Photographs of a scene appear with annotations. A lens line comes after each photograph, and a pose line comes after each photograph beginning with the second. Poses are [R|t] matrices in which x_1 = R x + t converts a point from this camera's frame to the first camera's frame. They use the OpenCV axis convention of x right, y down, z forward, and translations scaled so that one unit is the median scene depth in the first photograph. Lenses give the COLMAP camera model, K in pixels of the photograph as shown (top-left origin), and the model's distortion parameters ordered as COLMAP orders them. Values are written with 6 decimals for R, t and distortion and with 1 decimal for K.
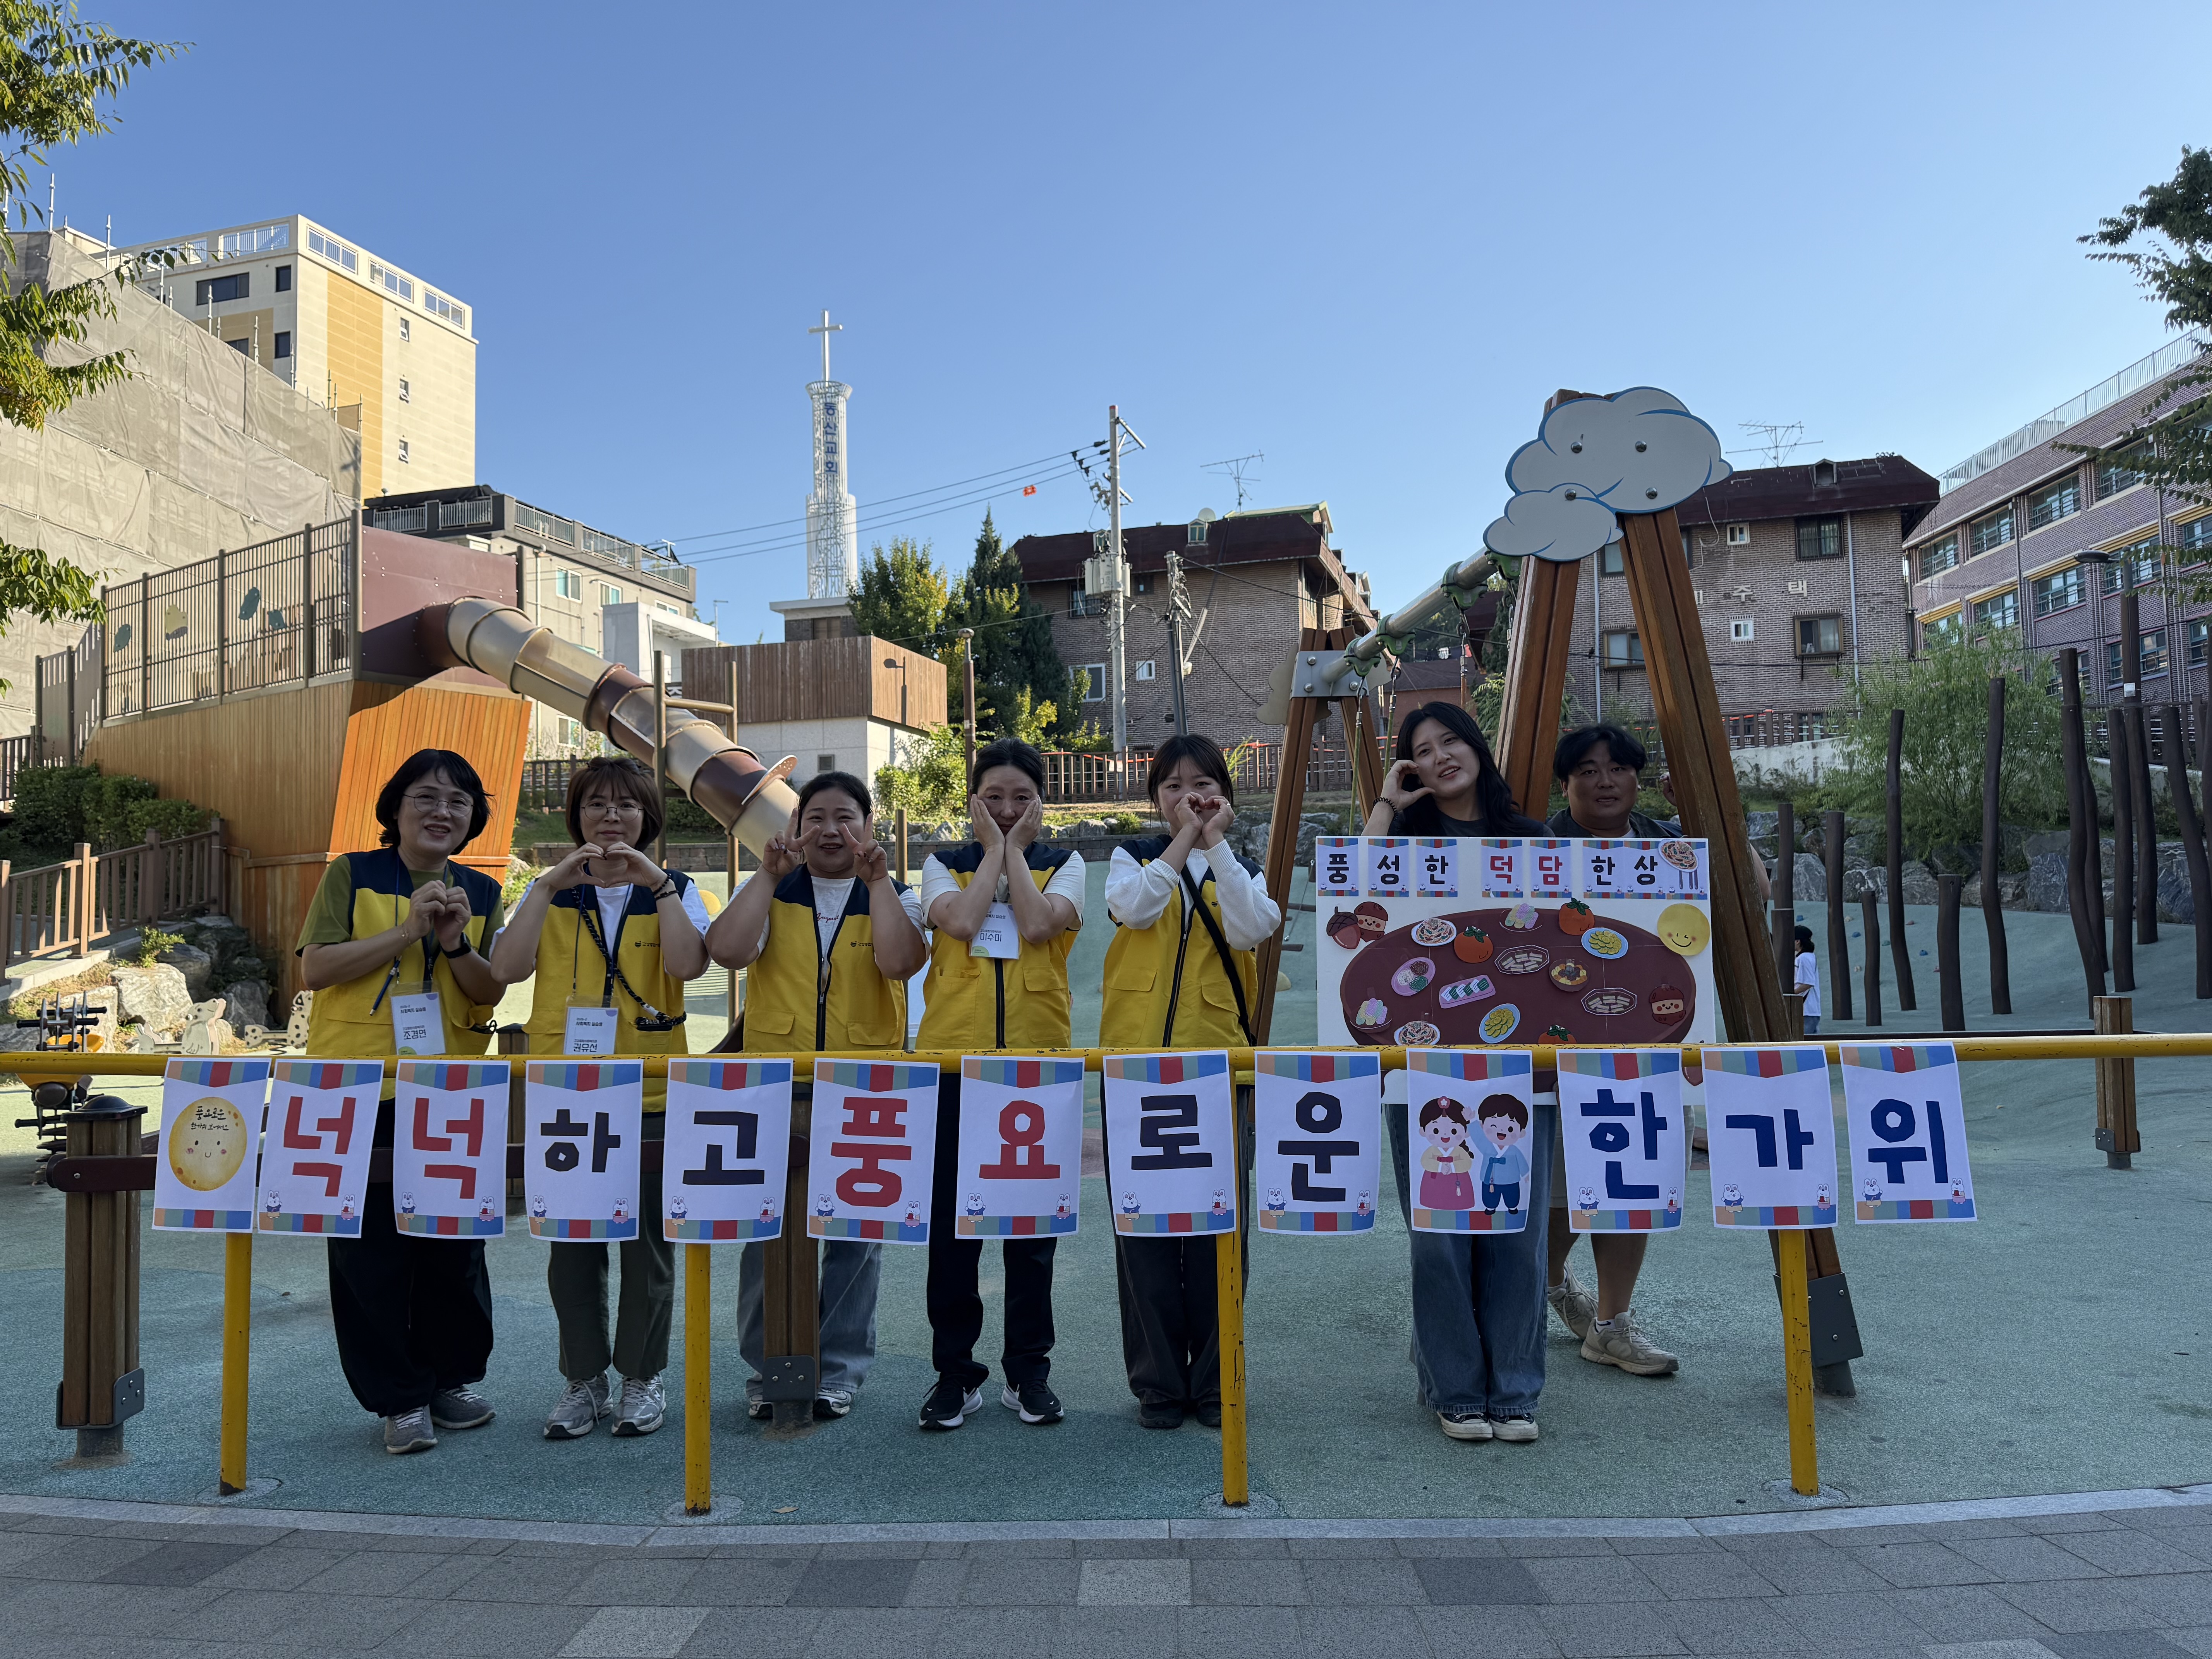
lens RADIAL K [[1544.7, 0, 1104.3], [0, 1544.7, 831.2], [0, 0, 1]] dist [0.001229, 0.000240]
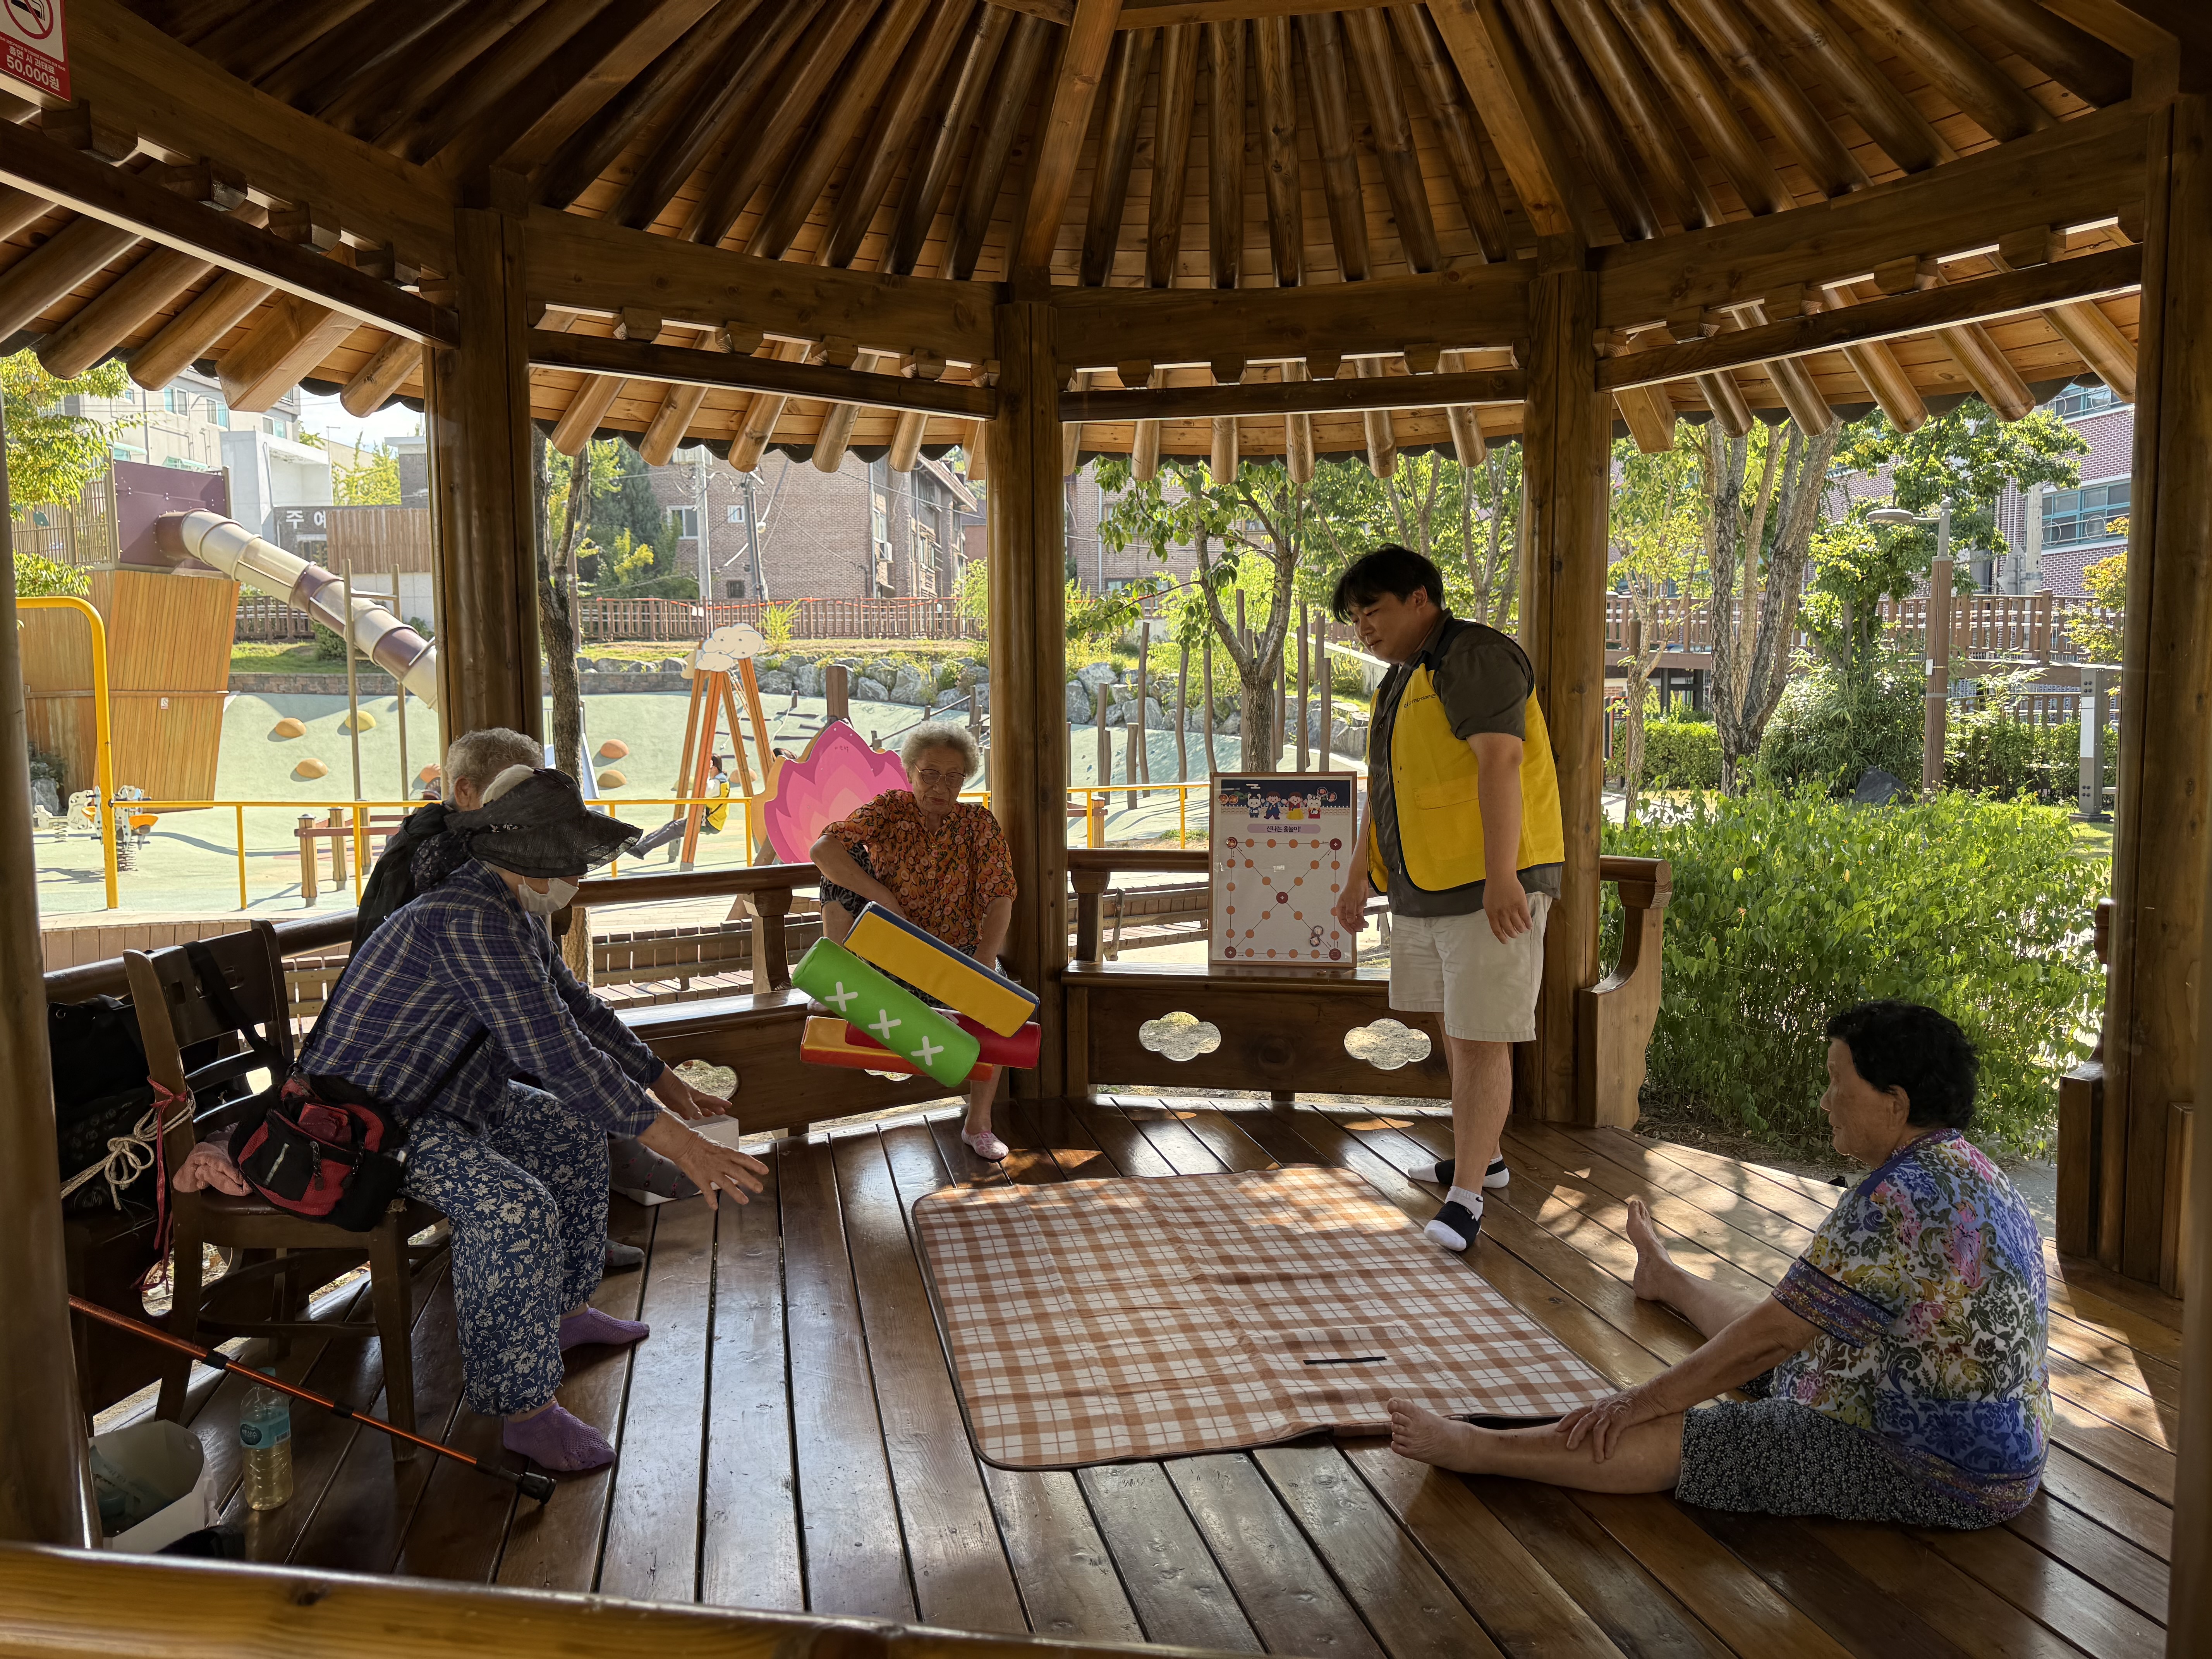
lens RADIAL K [[1544.7, 0, 1109.1], [0, 1544.7, 825.9], [0, 0, 1]] dist [0.001229, 0.000240]
pose [[0.970675, 0.006343, 0.240311, 0.035365], [-0.036910, 0.991731, 0.122912, -0.039530], [-0.237544, -0.128177, 0.962883, -0.340379]]
